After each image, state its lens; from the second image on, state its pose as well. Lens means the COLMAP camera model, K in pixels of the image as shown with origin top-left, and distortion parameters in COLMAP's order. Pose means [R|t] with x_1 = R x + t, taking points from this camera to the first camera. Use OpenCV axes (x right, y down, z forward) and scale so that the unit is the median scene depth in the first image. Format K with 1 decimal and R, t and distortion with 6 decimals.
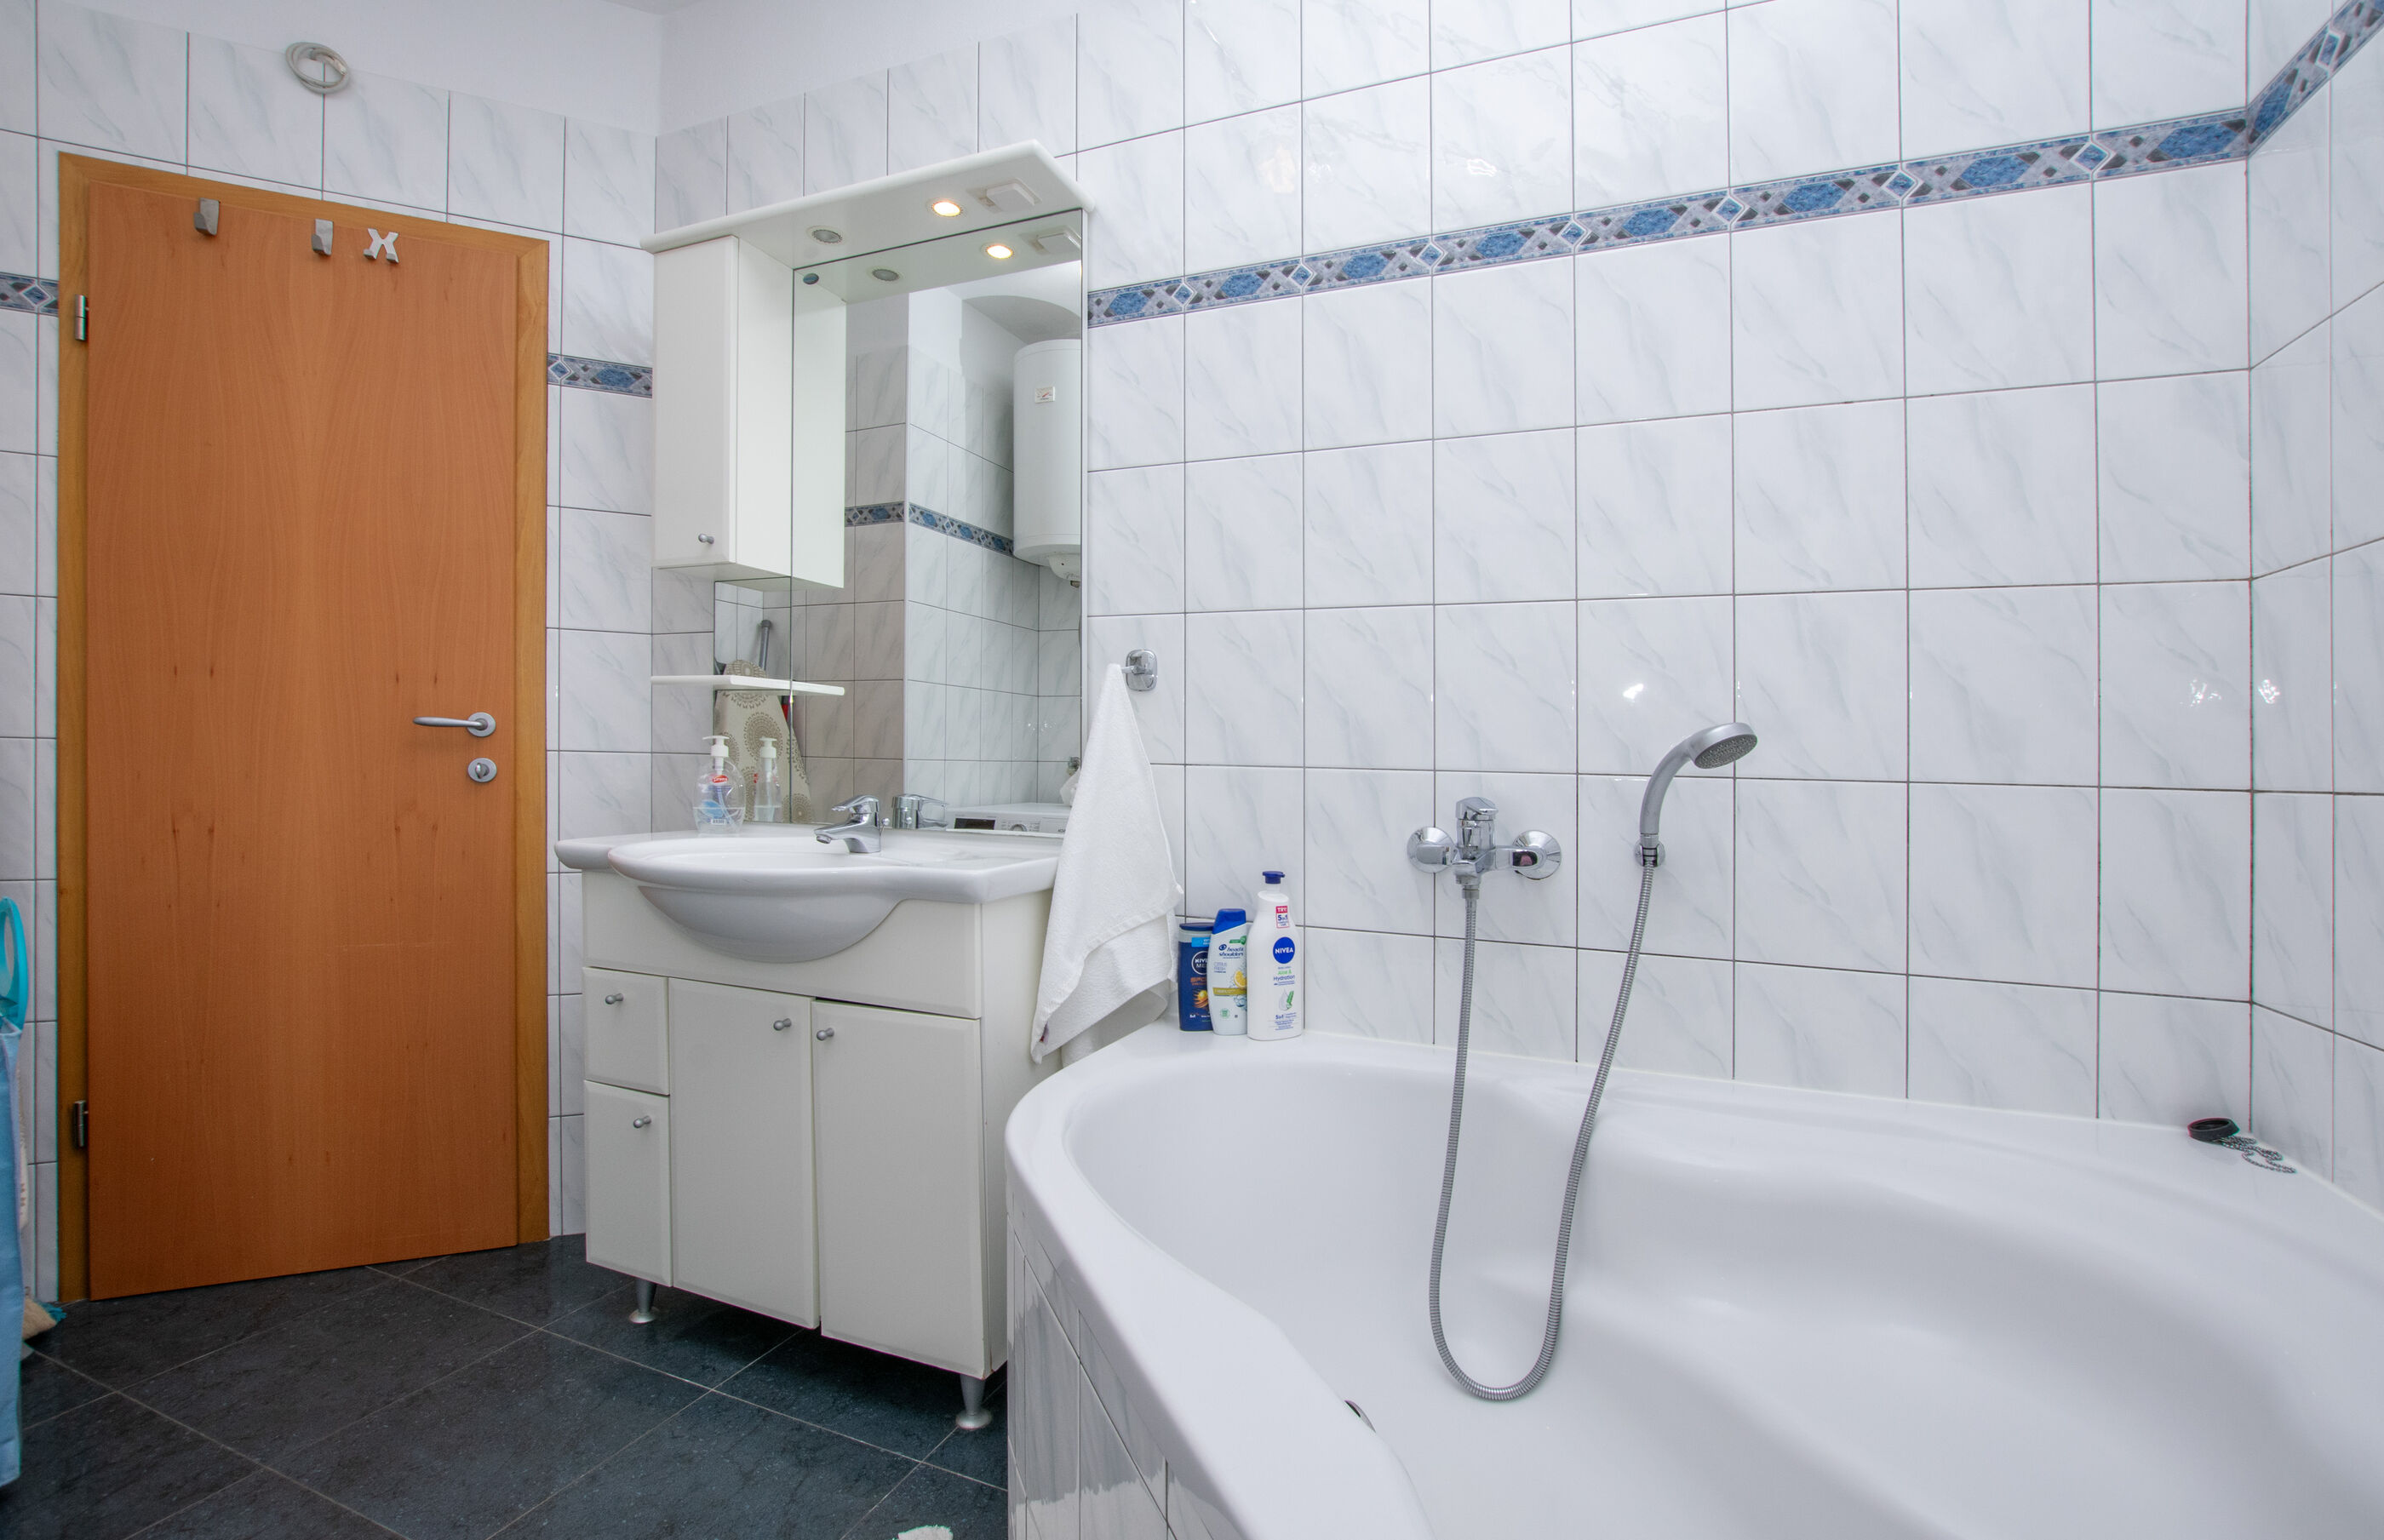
lens RADIAL K [[982.2, 0, 1121.6], [0, 982.2, 683.1], [0, 0, 1]] dist [-0.018366, 0.000530]
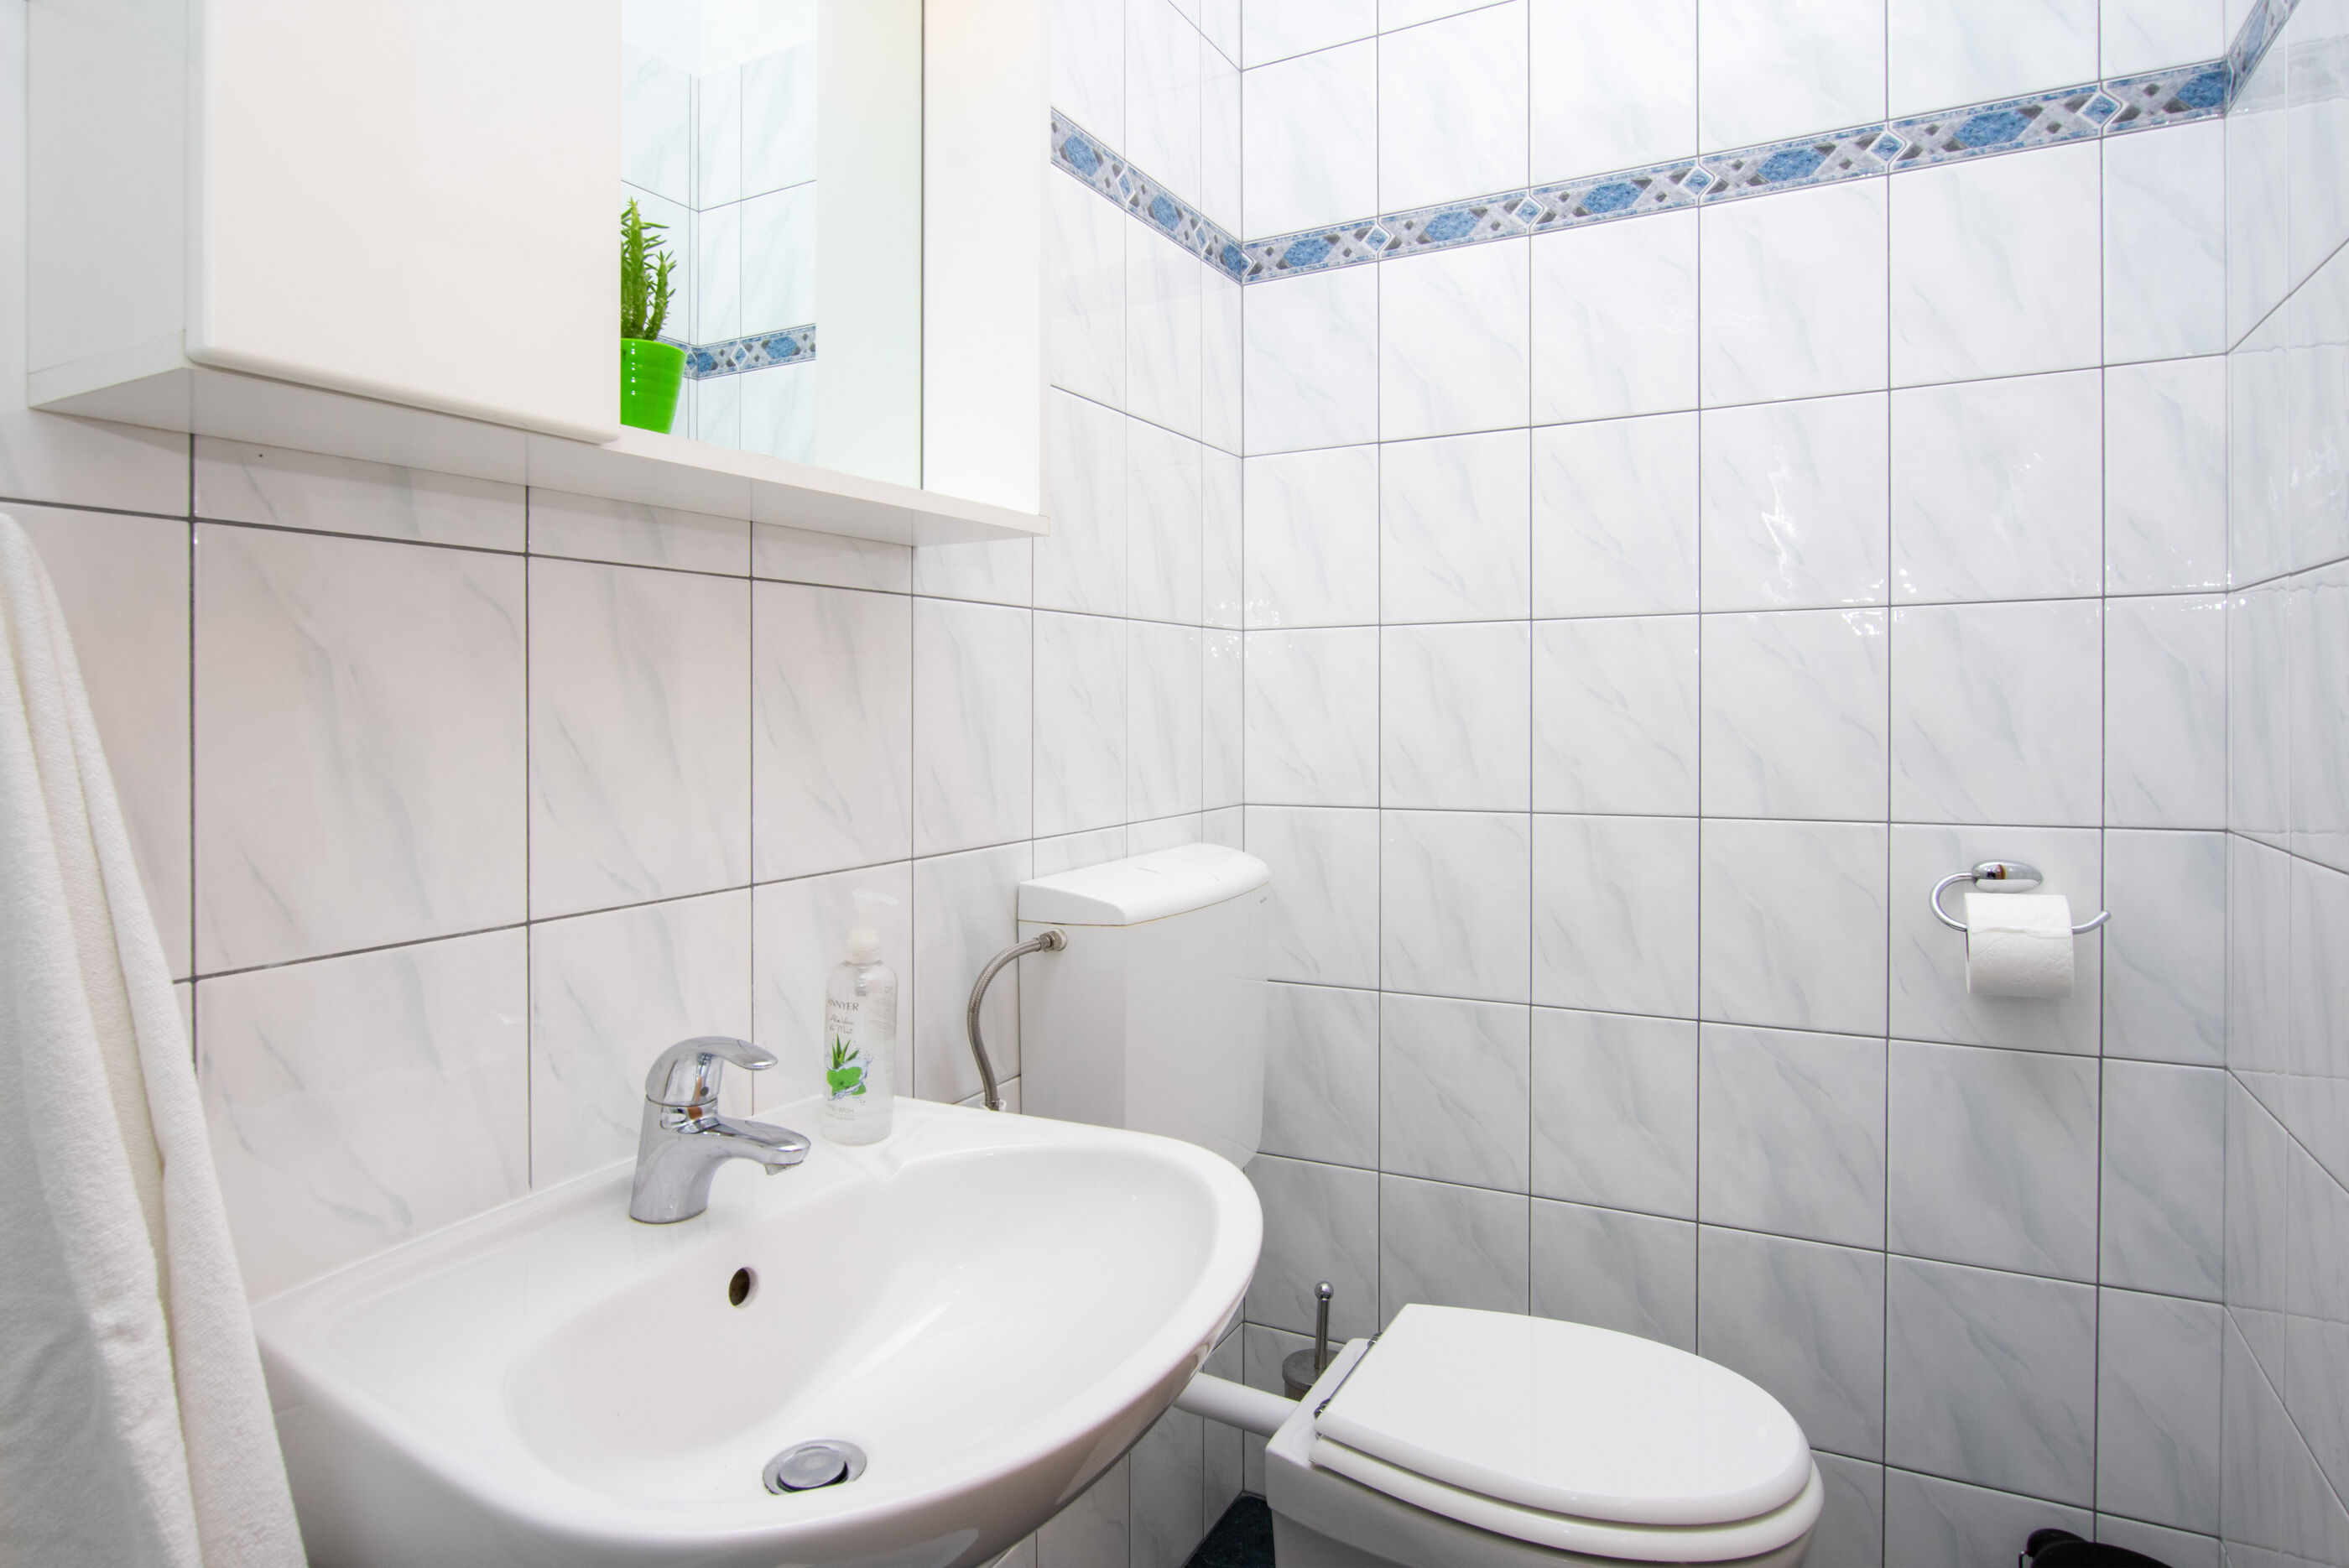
lens RADIAL K [[1204.9, 0, 1300.1], [0, 1204.9, 712.4], [0, 0, 1]] dist [-0.000239, -0.000221]
pose [[0.998558, 0.001261, -0.053672, 0.176192], [-0.001098, 0.999995, 0.003067, -0.001324], [0.053676, -0.003003, 0.998554, -0.069486]]
